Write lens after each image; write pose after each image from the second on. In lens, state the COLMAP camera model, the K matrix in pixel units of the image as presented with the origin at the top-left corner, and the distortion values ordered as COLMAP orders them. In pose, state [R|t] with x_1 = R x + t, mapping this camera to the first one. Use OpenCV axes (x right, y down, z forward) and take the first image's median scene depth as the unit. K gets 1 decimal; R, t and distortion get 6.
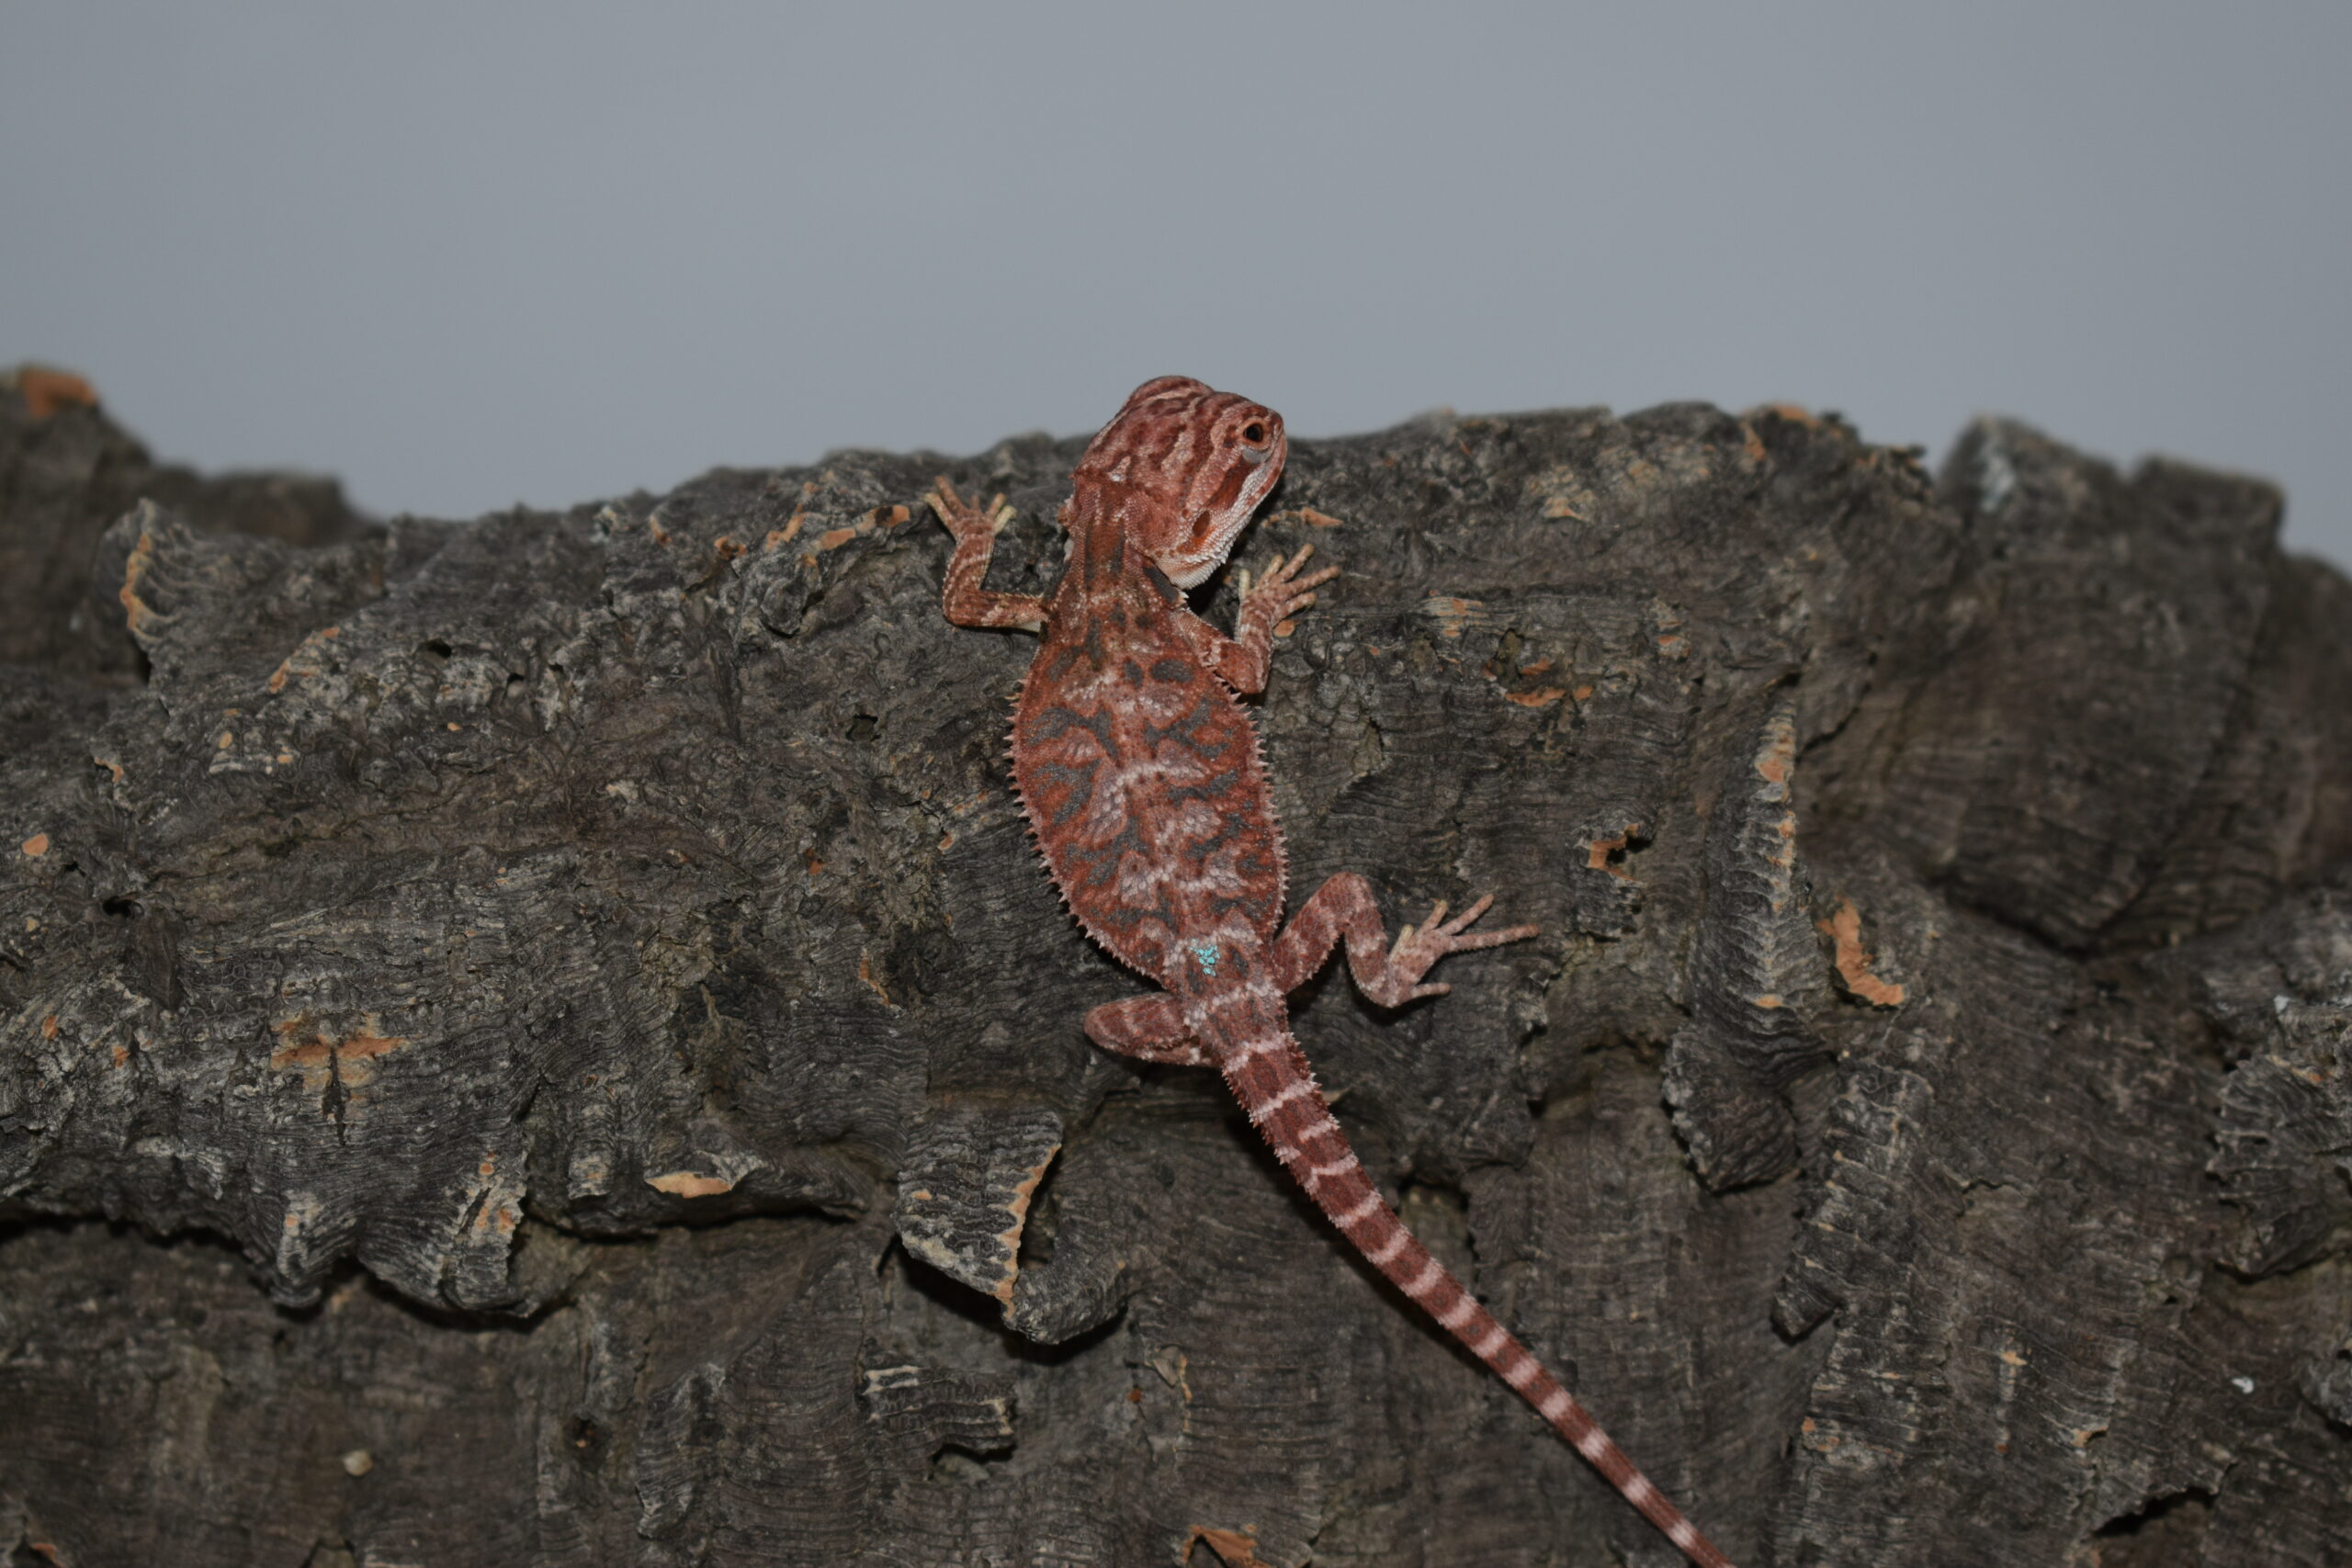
lens RADIAL K [[5371.2, 0, 1176.0], [0, 5371.2, 784.0], [0, 0, 1]] dist [0.022912, 0.047733]
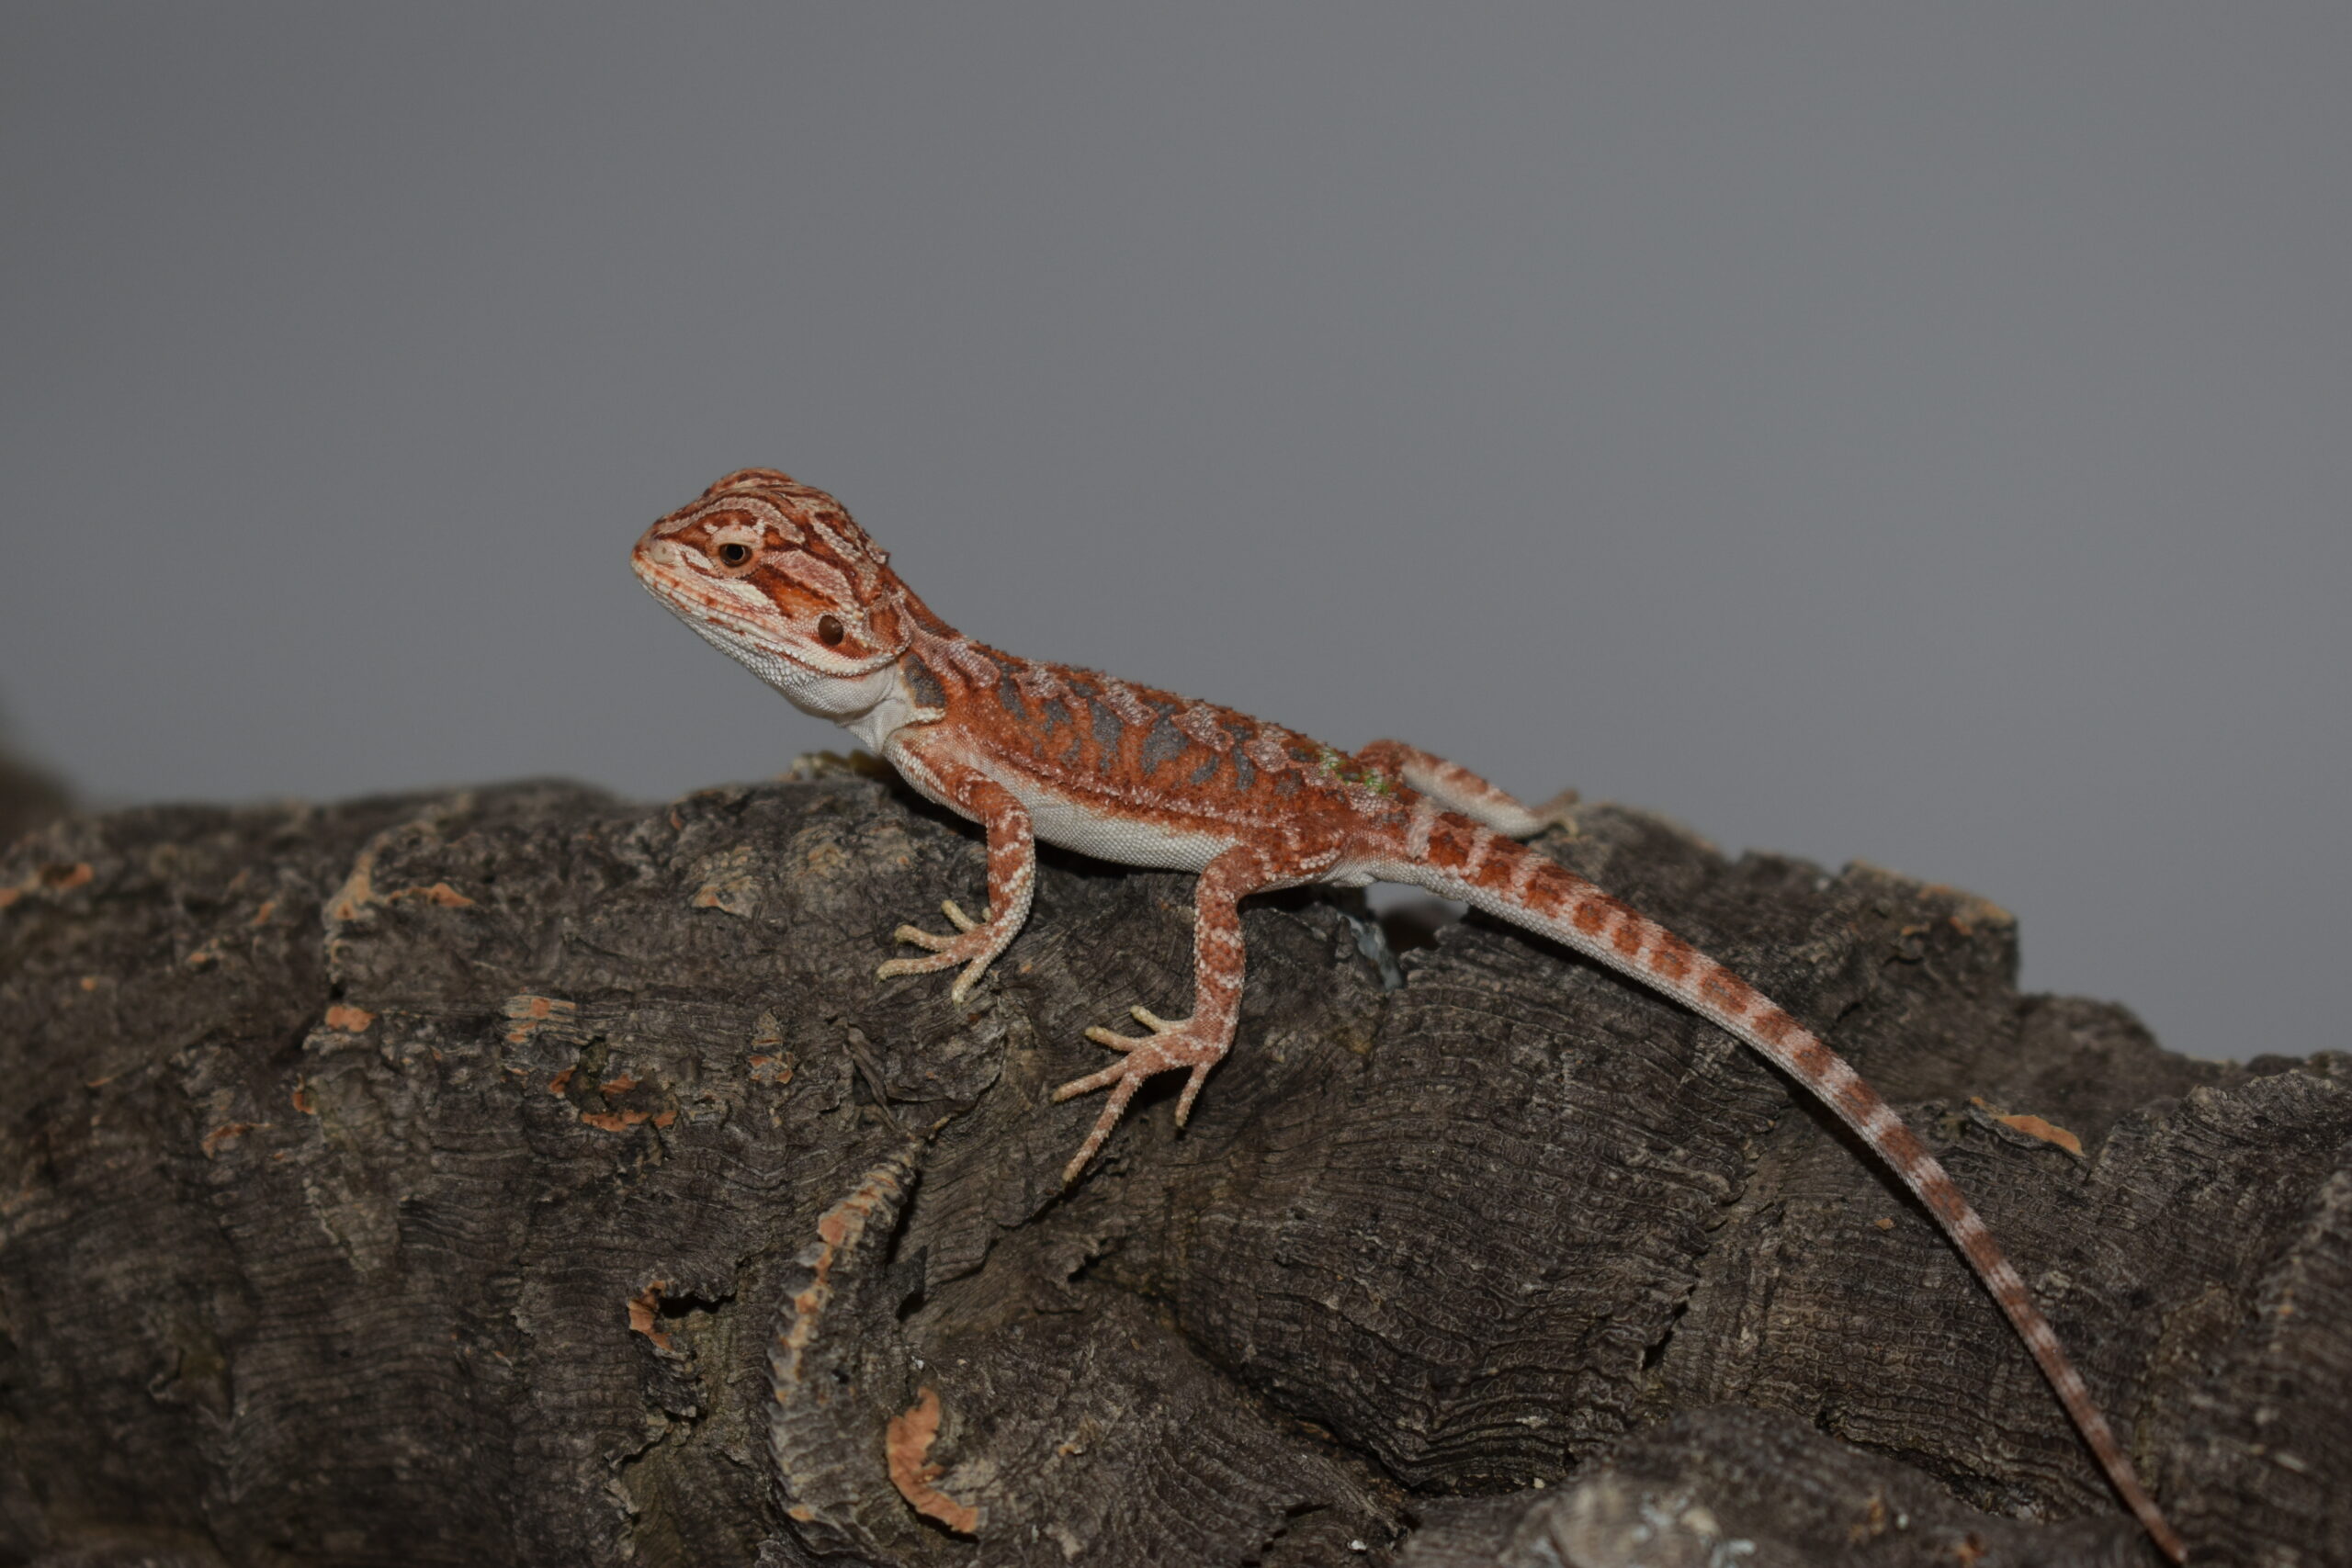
lens RADIAL K [[5371.2, 0, 1176.0], [0, 5371.2, 784.0], [0, 0, 1]] dist [0.022912, 0.047733]
pose [[0.858001, 0.028684, -0.512847, 0.568852], [-0.061078, 0.997053, -0.046420, -0.034828], [0.510004, 0.071152, 0.857224, 0.322797]]
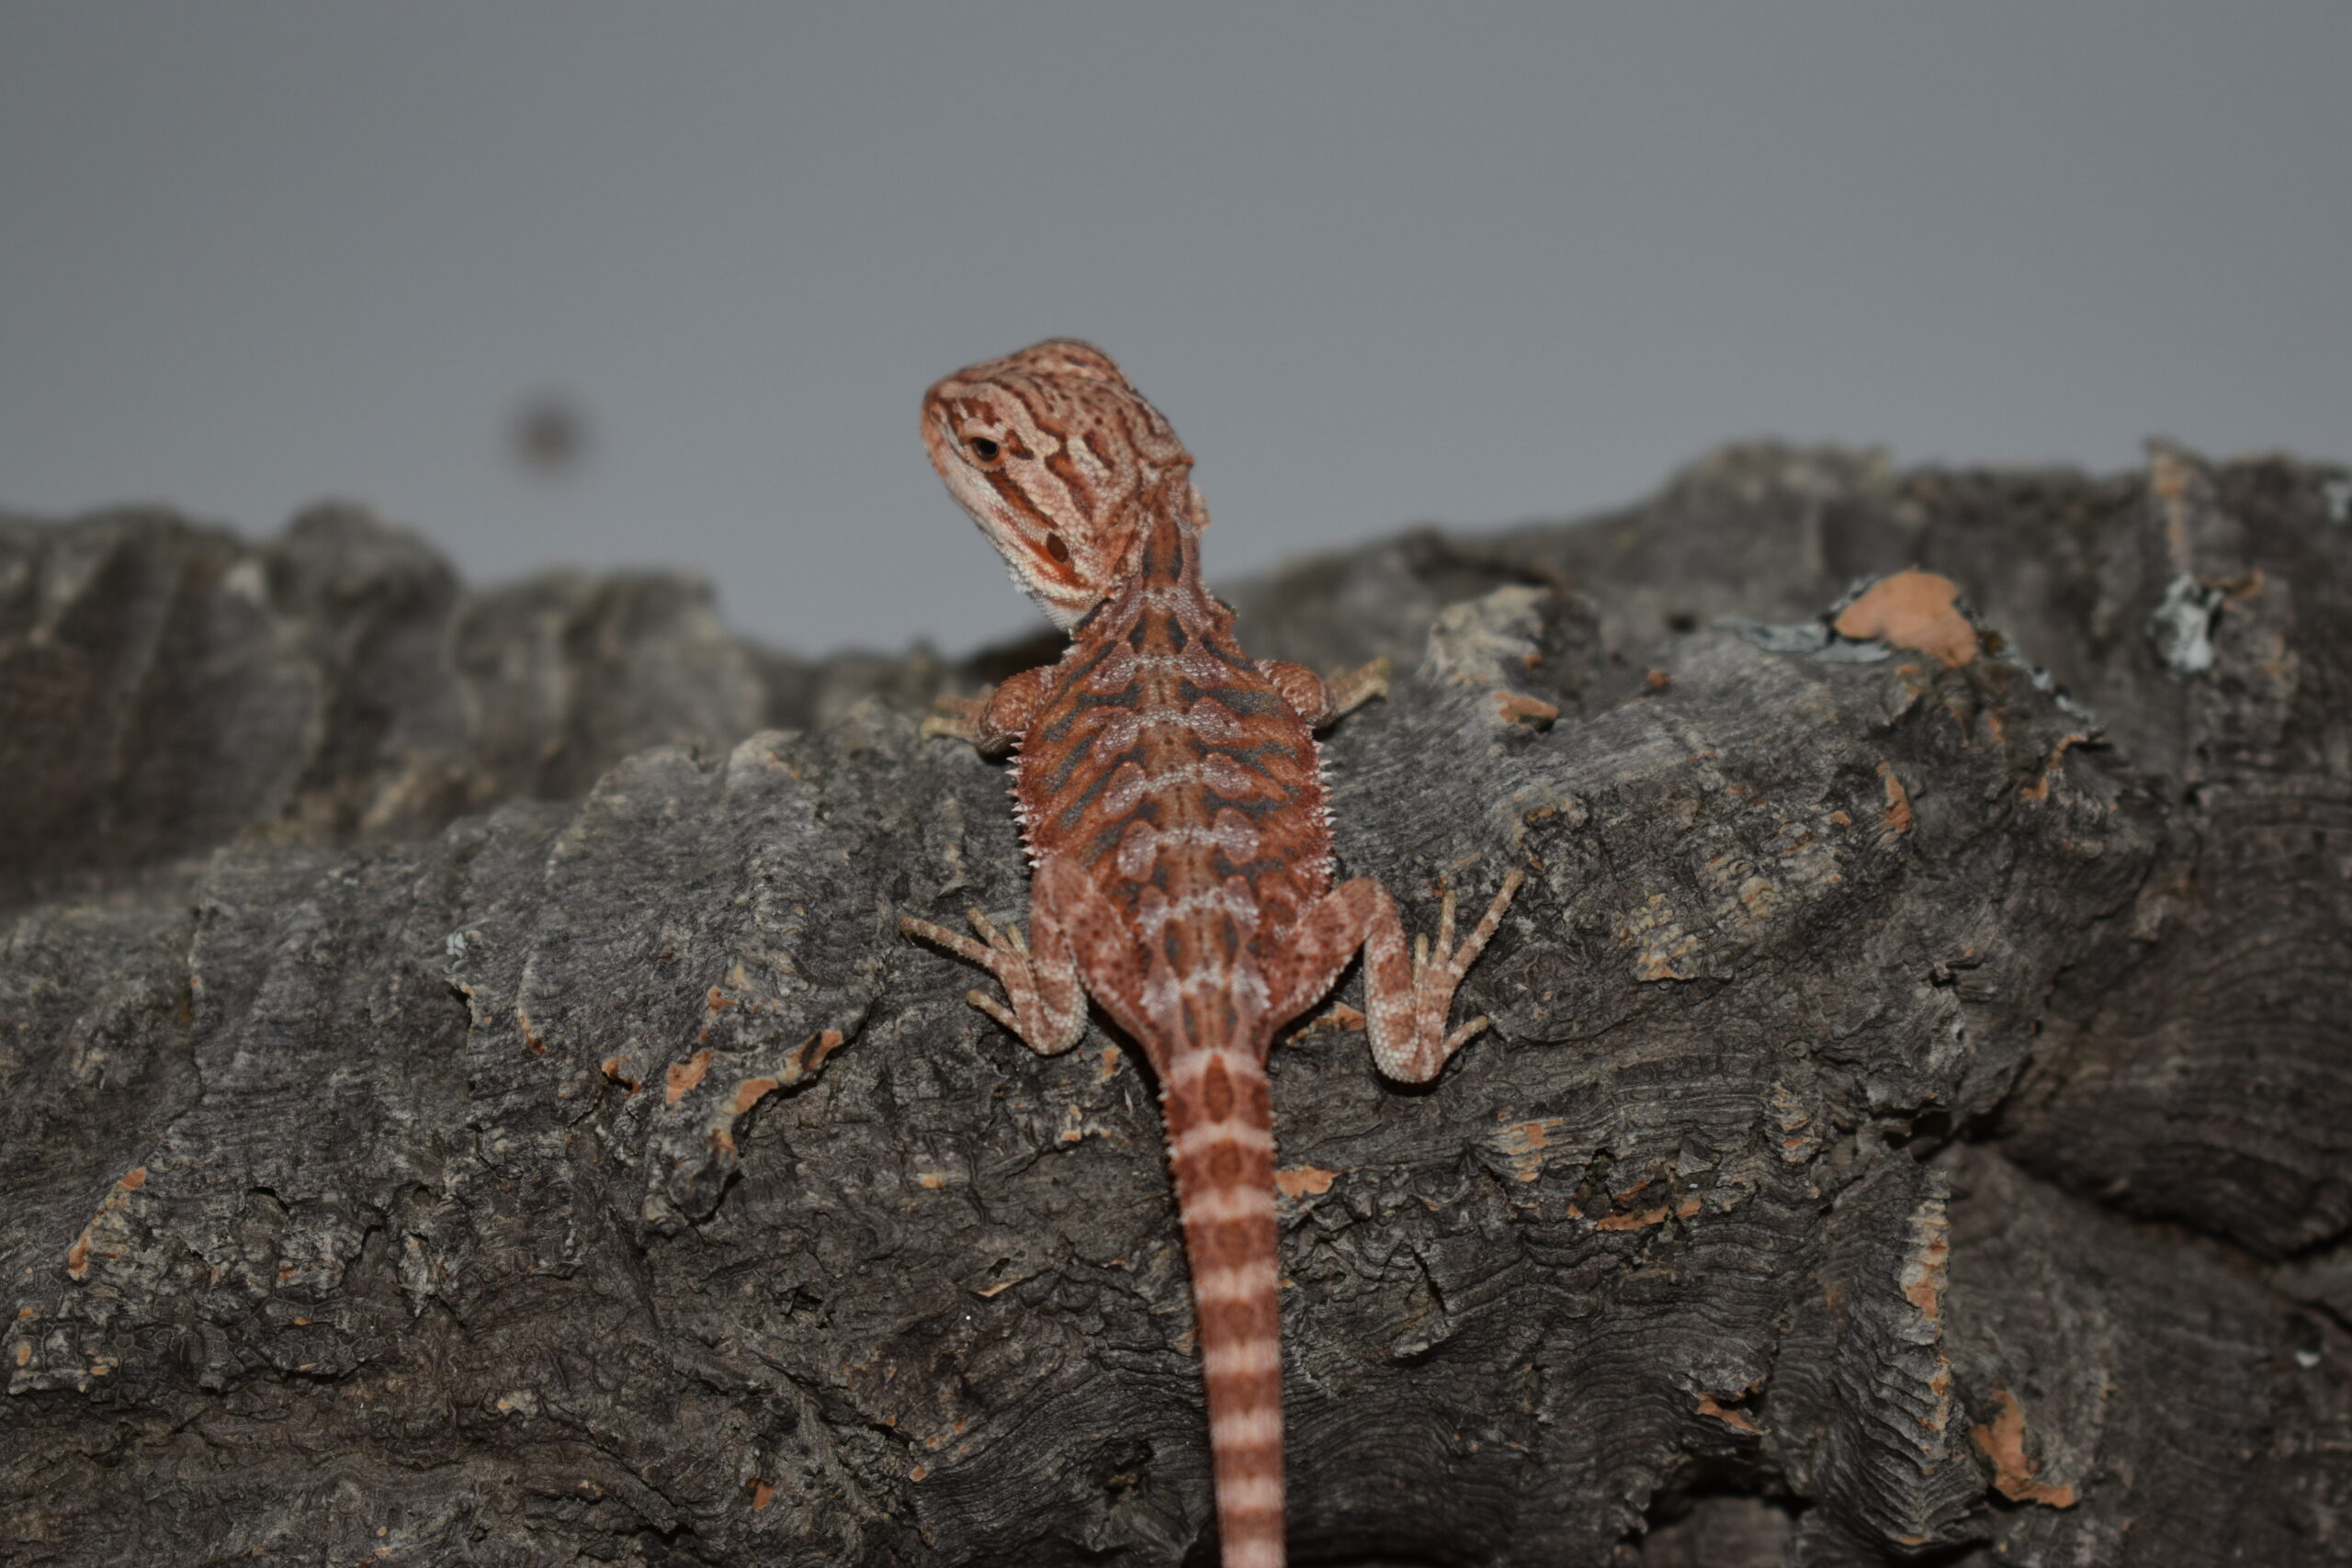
lens RADIAL K [[5371.2, 0, 1176.0], [0, 5371.2, 784.0], [0, 0, 1]] dist [0.022912, 0.047733]
pose [[0.998799, -0.048995, -0.000085, 0.001642], [0.044238, 0.901089, 0.431372, -0.427793], [-0.021059, -0.430858, 0.902174, 0.297809]]
